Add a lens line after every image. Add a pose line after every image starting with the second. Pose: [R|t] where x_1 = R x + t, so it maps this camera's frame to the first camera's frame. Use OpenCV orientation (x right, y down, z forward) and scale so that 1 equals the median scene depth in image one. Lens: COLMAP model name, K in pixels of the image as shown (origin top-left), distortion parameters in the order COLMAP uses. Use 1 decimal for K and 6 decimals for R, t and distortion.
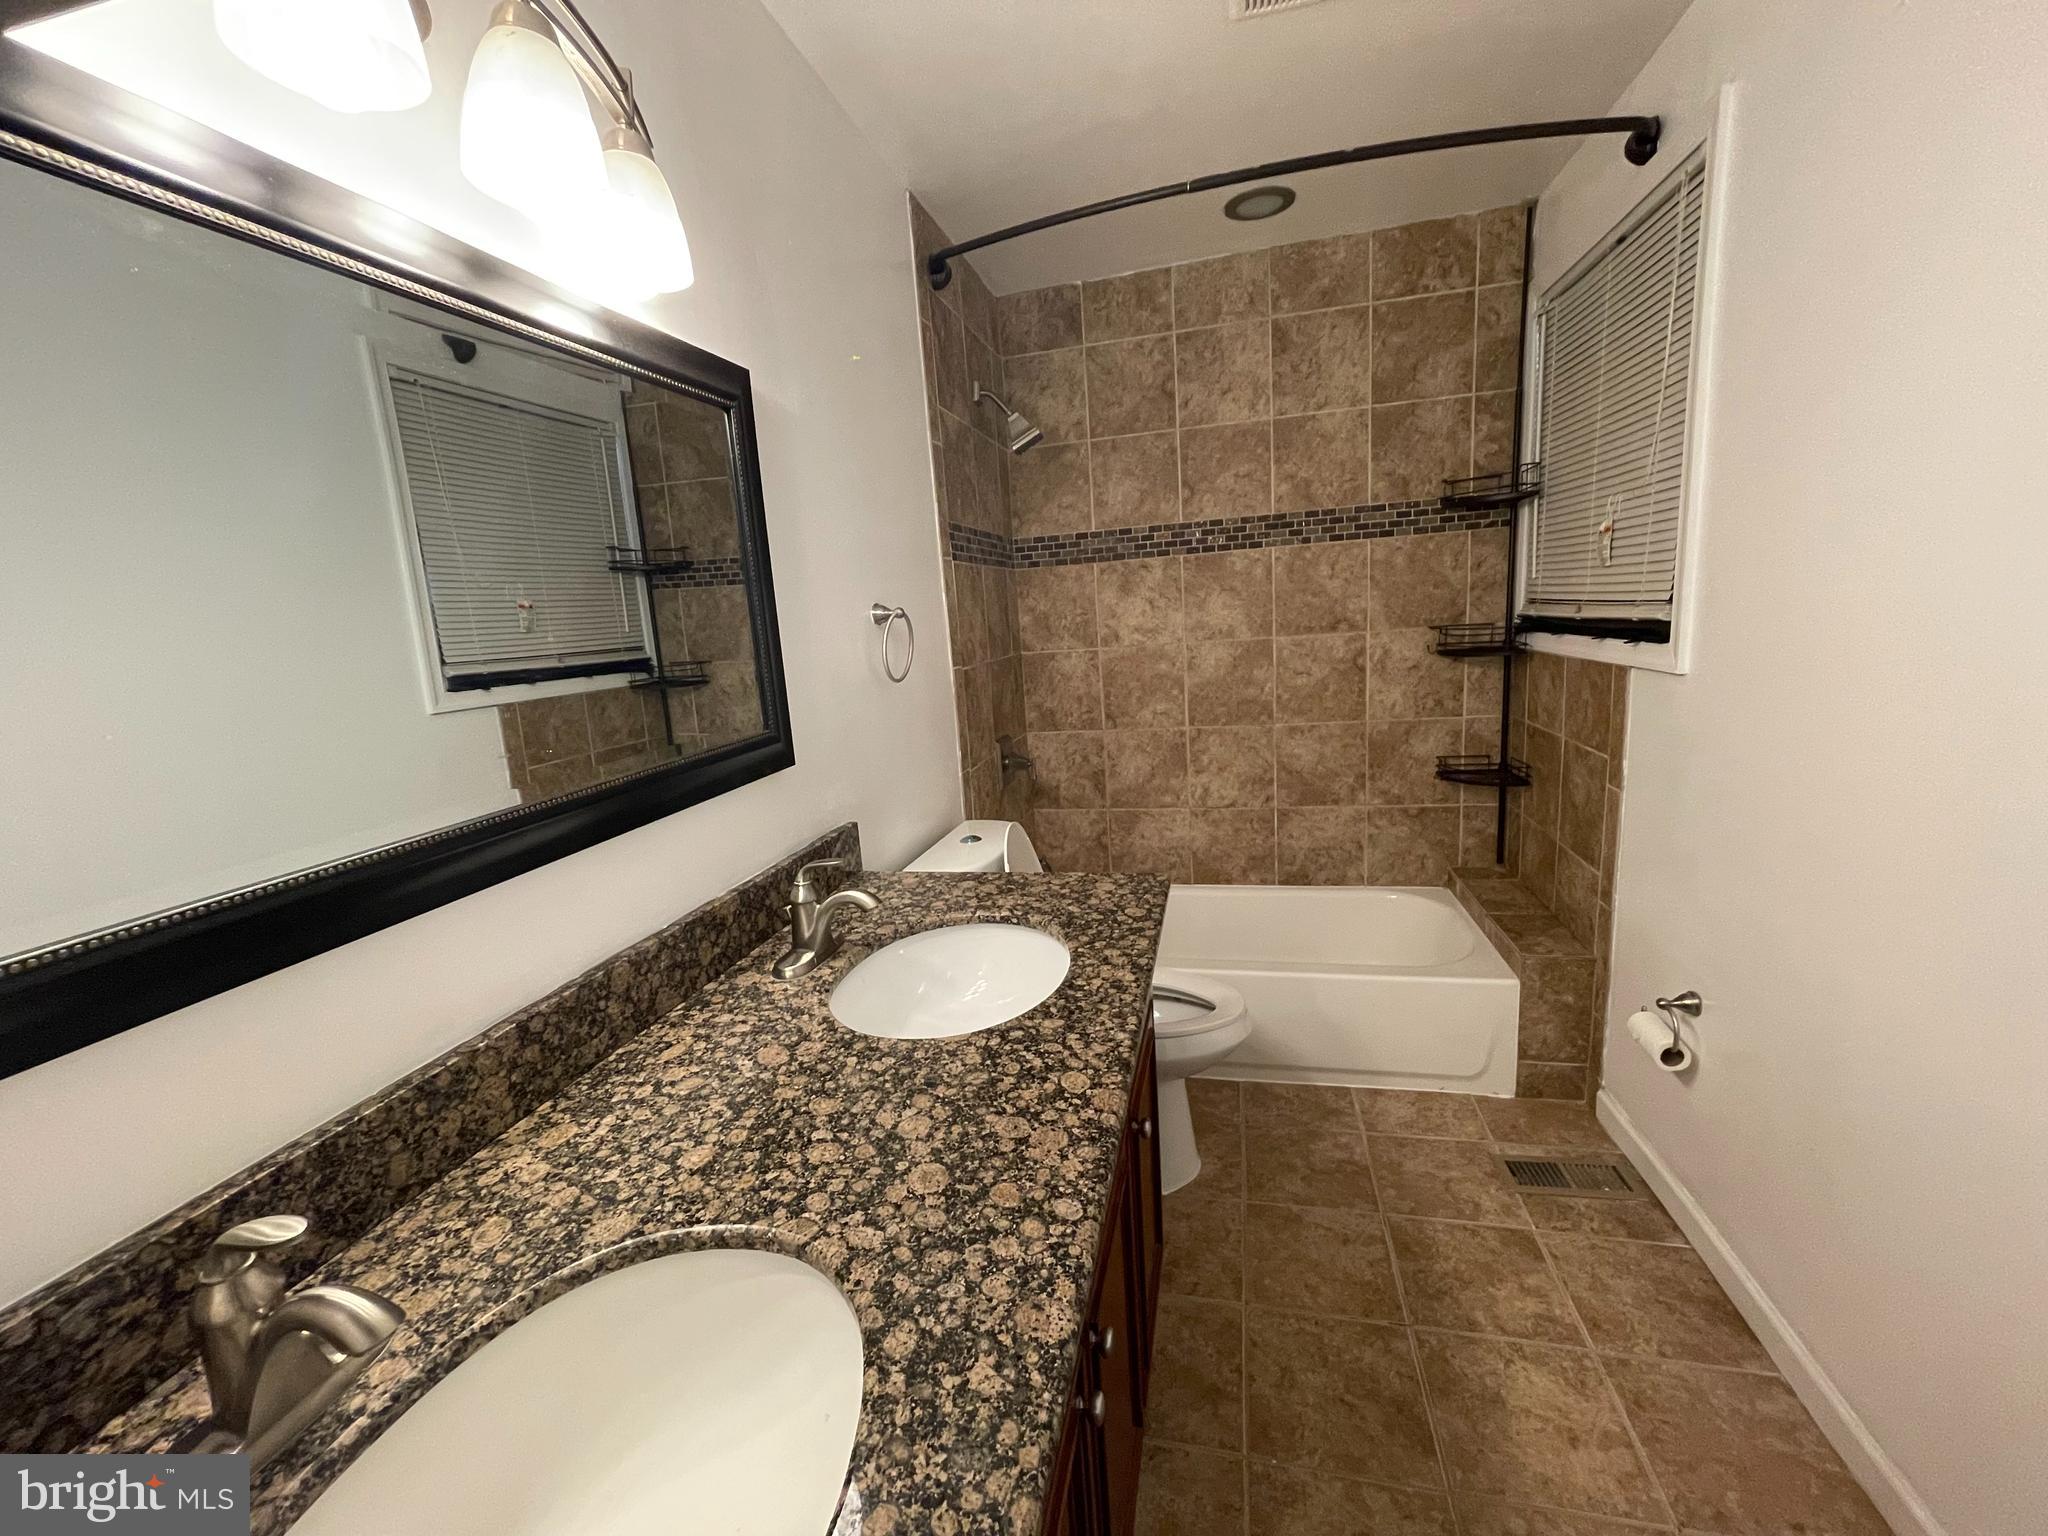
lens RADIAL K [[825.5, 0, 1024.0], [0, 825.5, 768.0], [0, 0, 1]] dist [-0.004126, 0.000846]
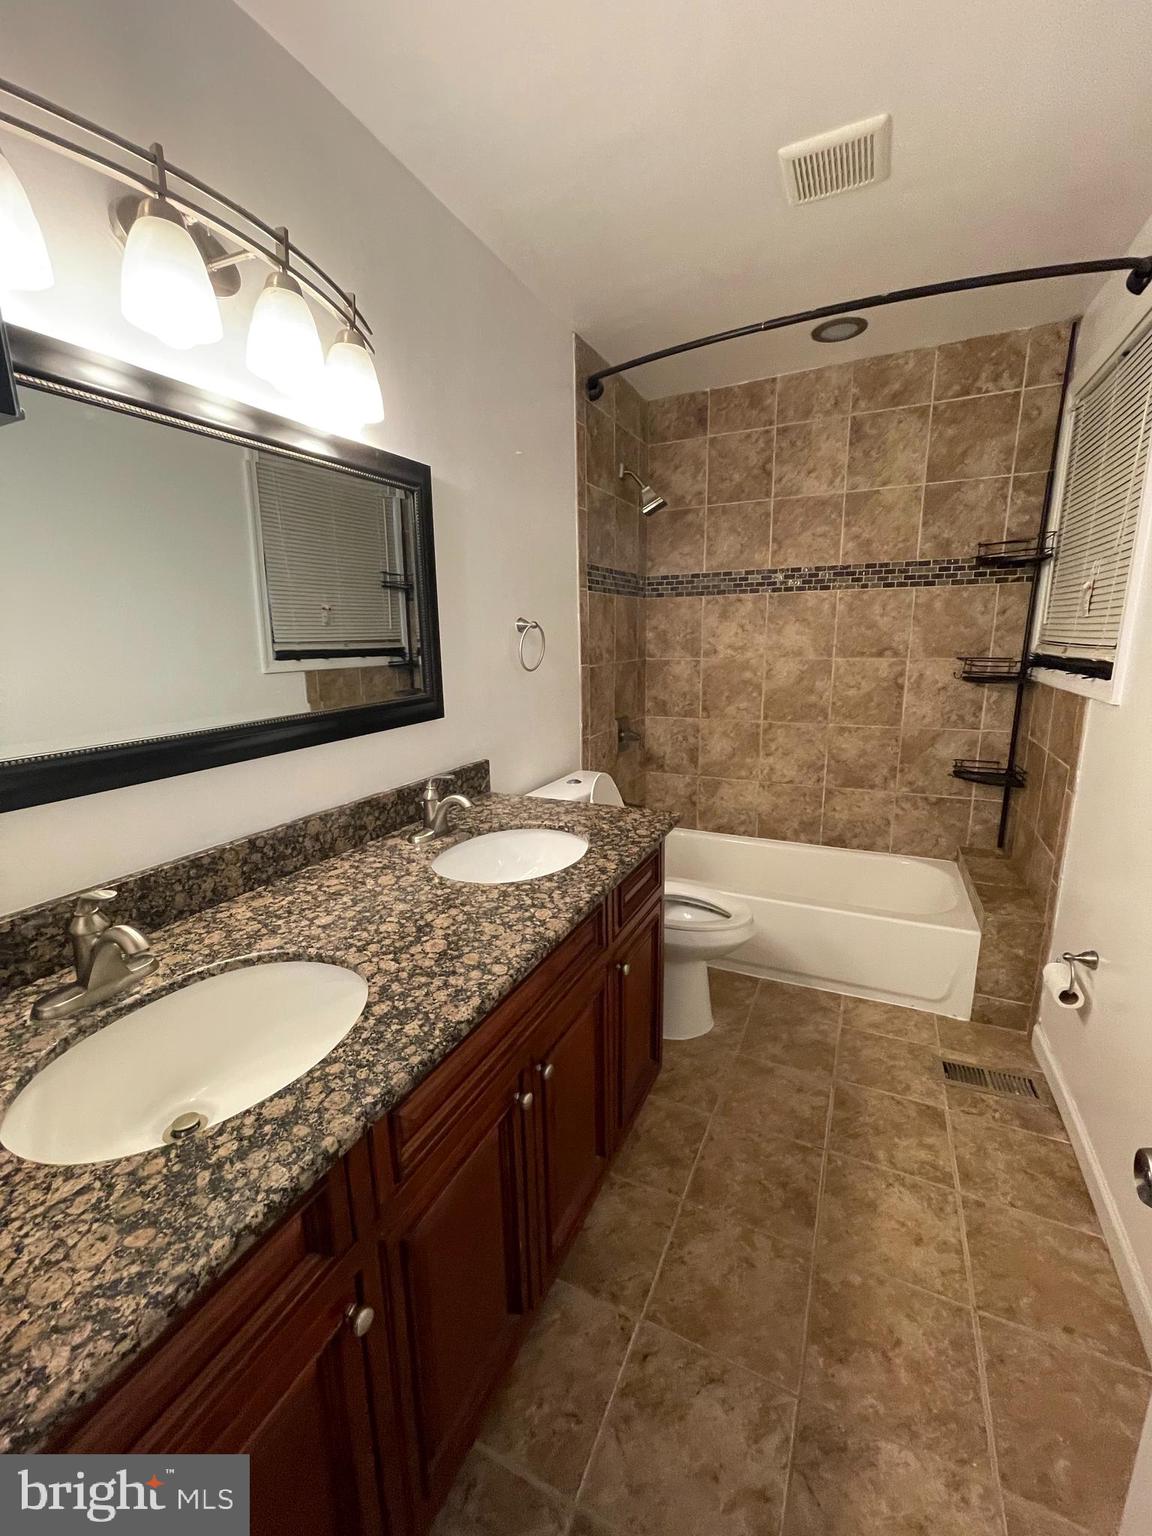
lens RADIAL K [[619.1, 0, 572.2], [0, 619.1, 762.7], [0, 0, 1]] dist [-0.004126, 0.000846]
pose [[0.976745, 0.094451, -0.192477, 0.111862], [-0.088962, 0.995348, 0.036985, 0.009778], [0.195075, -0.019002, 0.980604, -0.066477]]
